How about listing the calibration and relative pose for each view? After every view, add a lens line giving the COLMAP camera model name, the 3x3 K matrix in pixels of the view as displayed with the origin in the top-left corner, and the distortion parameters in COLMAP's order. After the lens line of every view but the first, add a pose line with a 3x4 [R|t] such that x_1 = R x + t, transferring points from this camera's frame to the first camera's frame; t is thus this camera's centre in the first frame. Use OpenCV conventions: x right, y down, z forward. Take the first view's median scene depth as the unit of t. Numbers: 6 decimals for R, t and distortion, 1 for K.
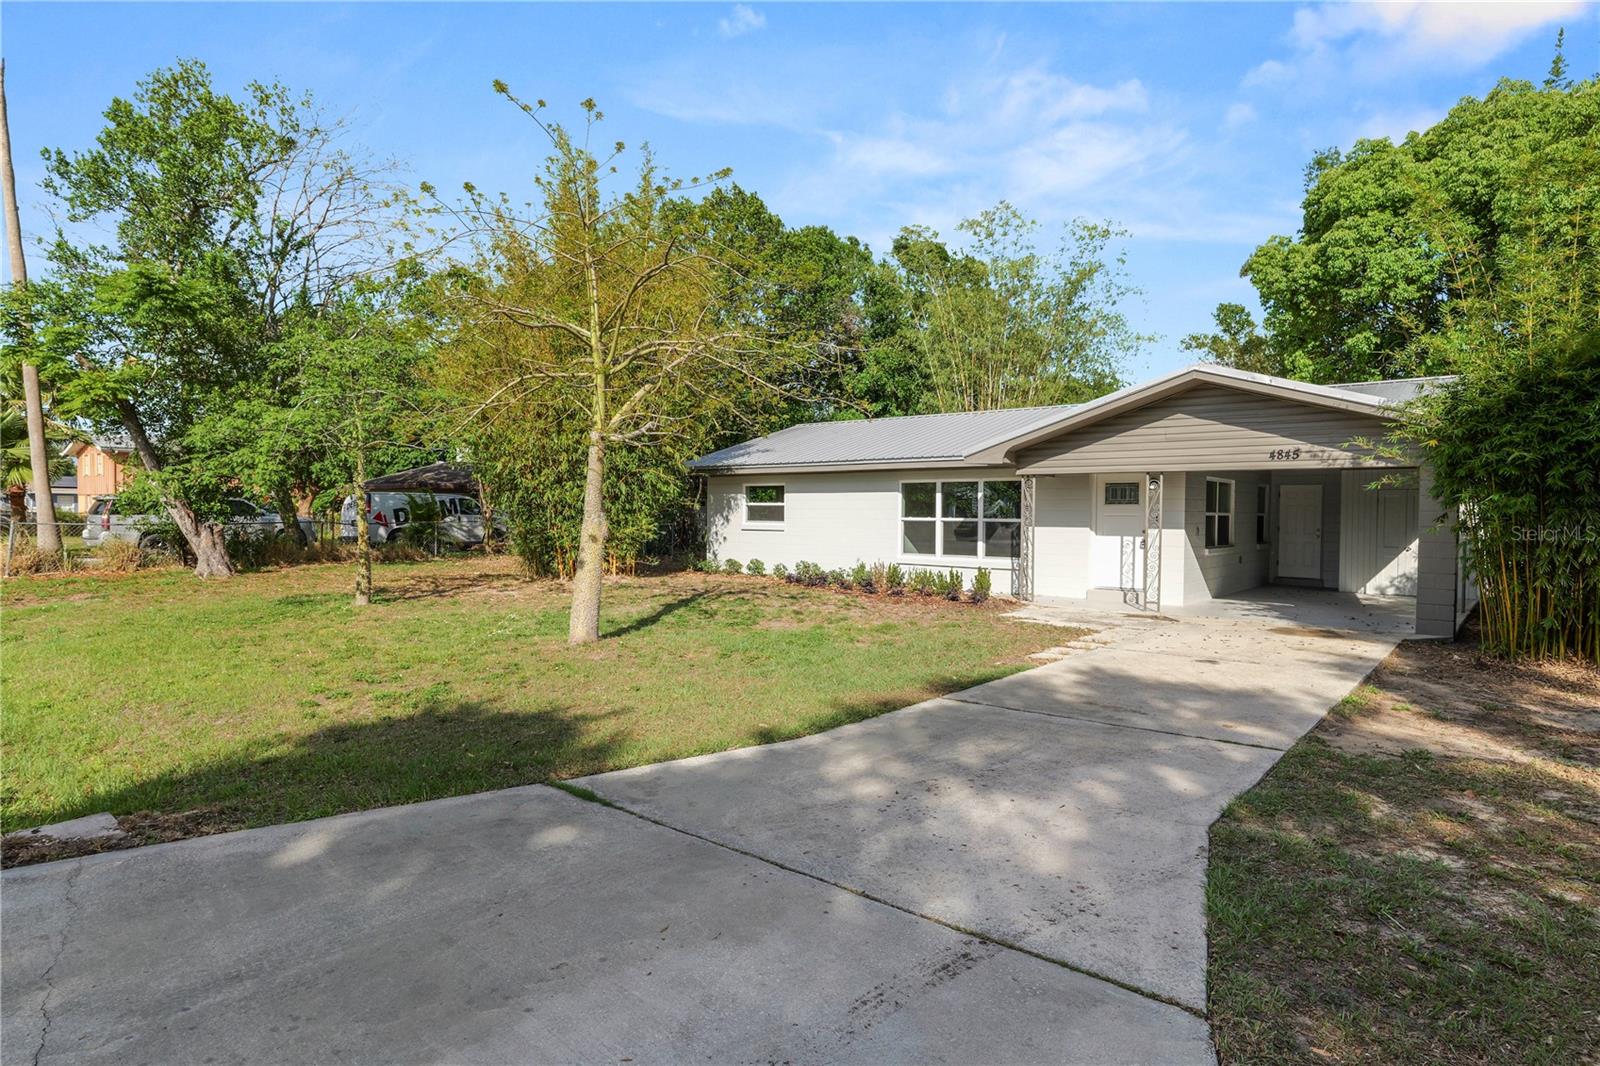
lens RADIAL K [[894.0, 0, 800.0], [0, 894.0, 533.0], [0, 0, 1]] dist [0.001357, 0.002357]
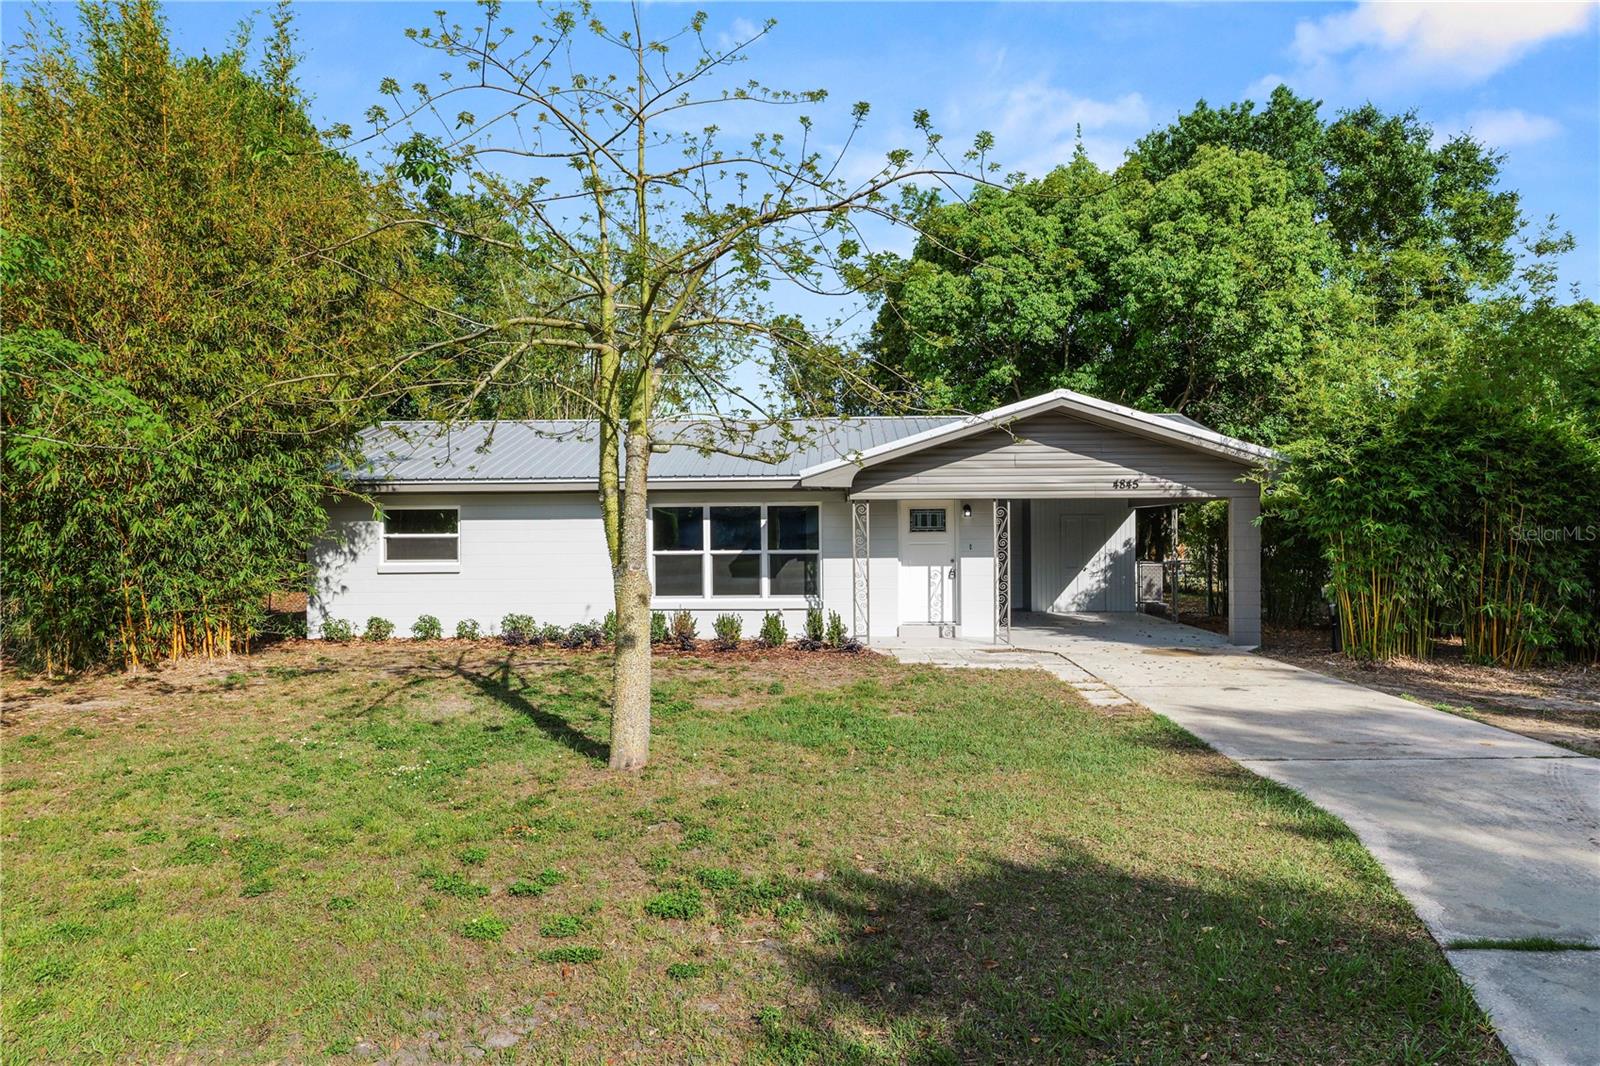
lens RADIAL K [[1049.7, 0, 800.0], [0, 1049.7, 533.0], [0, 0, 1]] dist [-0.000525, 0.003606]
pose [[0.787747, -0.013802, 0.615845, -0.375193], [0.027563, 0.999537, -0.012856, -0.018579], [-0.615382, 0.027102, 0.787763, 0.197251]]
